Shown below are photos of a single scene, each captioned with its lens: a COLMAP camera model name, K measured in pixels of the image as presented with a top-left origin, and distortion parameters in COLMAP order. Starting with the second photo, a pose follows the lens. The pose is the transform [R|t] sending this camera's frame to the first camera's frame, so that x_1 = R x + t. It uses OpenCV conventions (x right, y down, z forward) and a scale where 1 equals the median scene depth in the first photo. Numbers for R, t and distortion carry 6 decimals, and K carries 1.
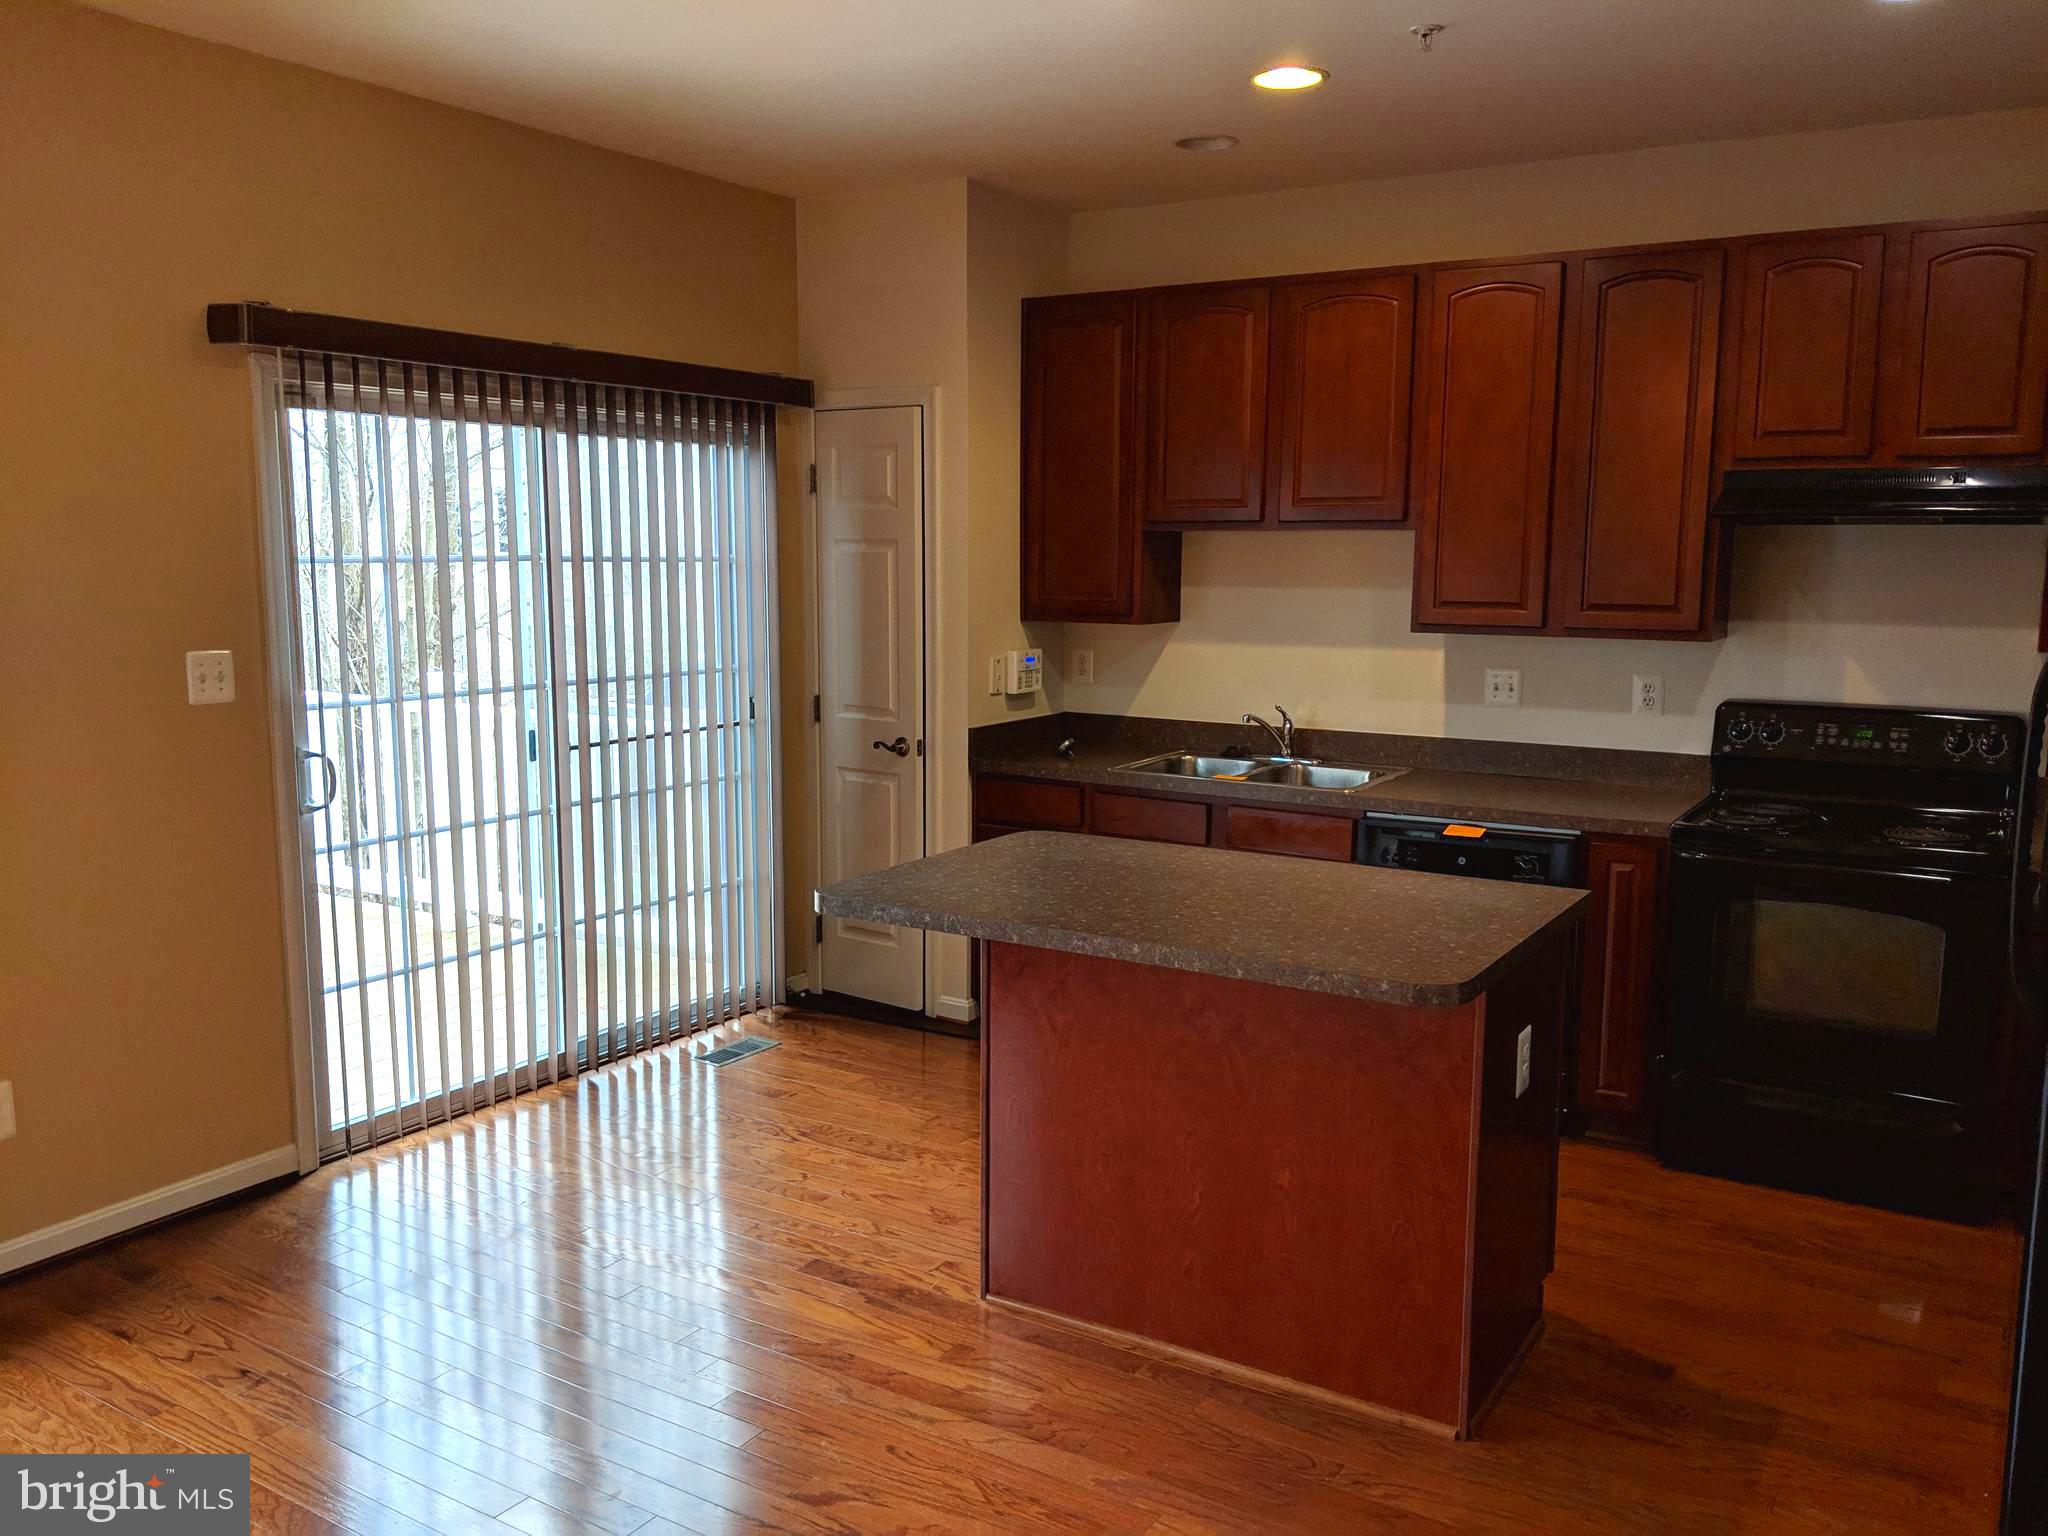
lens RADIAL K [[1635.6, 0, 1029.0], [0, 1635.6, 764.8], [0, 0, 1]] dist [0.103060, -0.178055]
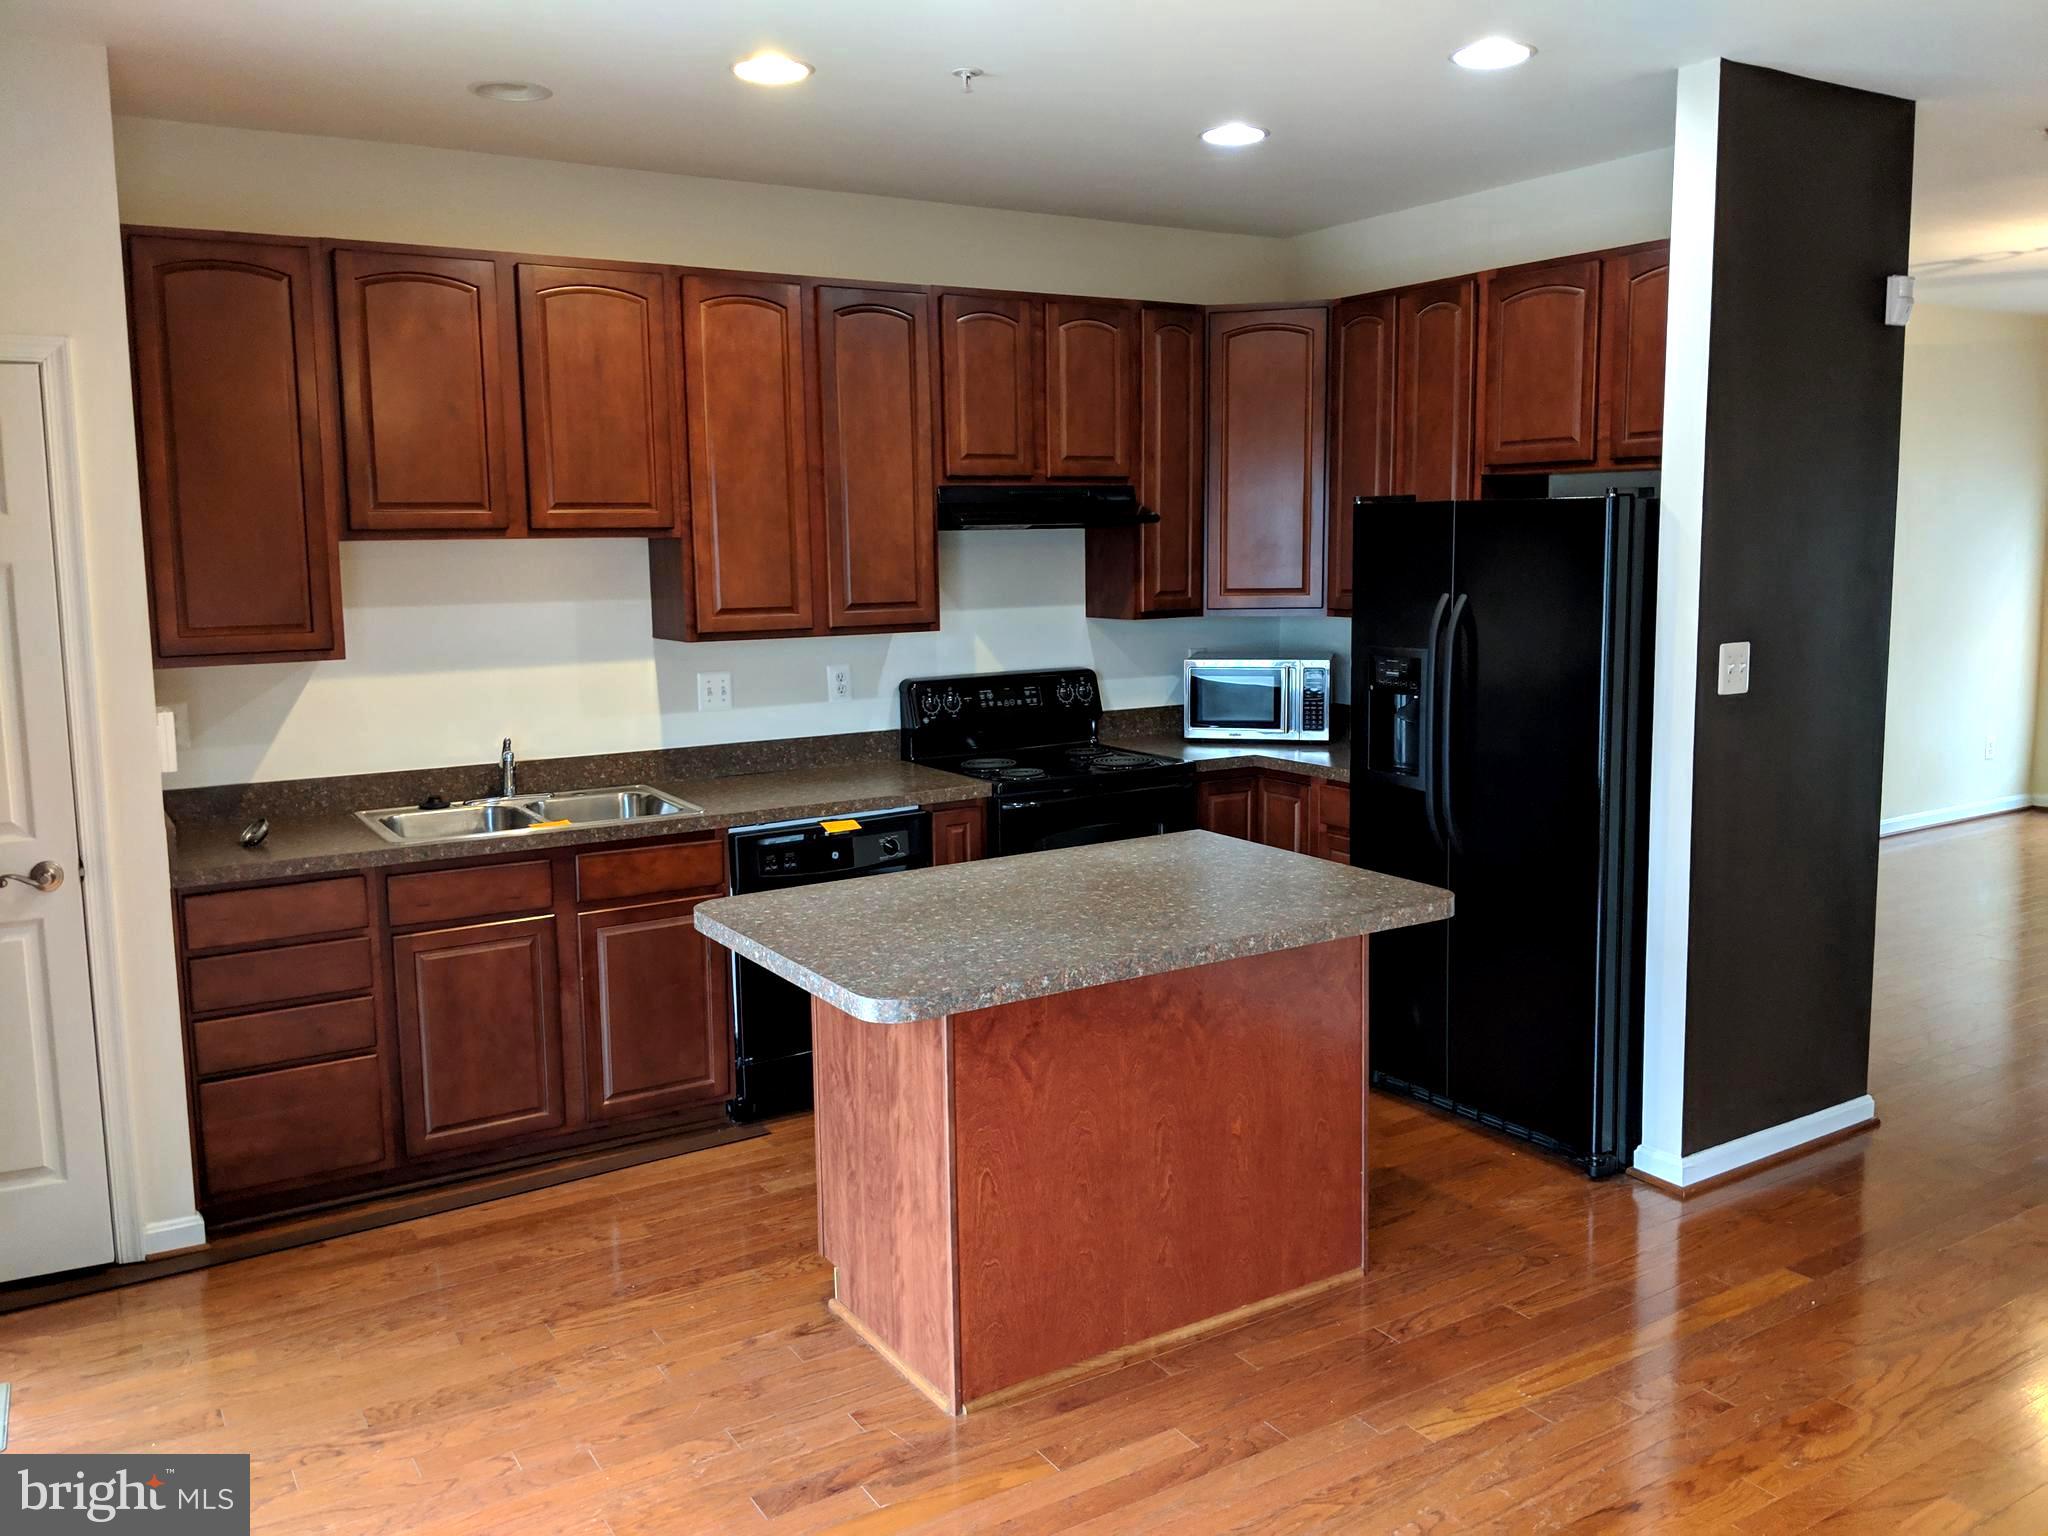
lens RADIAL K [[1641.1, 0, 1024.2], [0, 1641.1, 720.0], [0, 0, 1]] dist [0.048195, -0.004789]
pose [[0.440670, -0.114890, 0.890287, -0.577451], [0.136840, 0.988782, 0.059868, -0.069475], [-0.887178, 0.095445, 0.451448, 0.407510]]
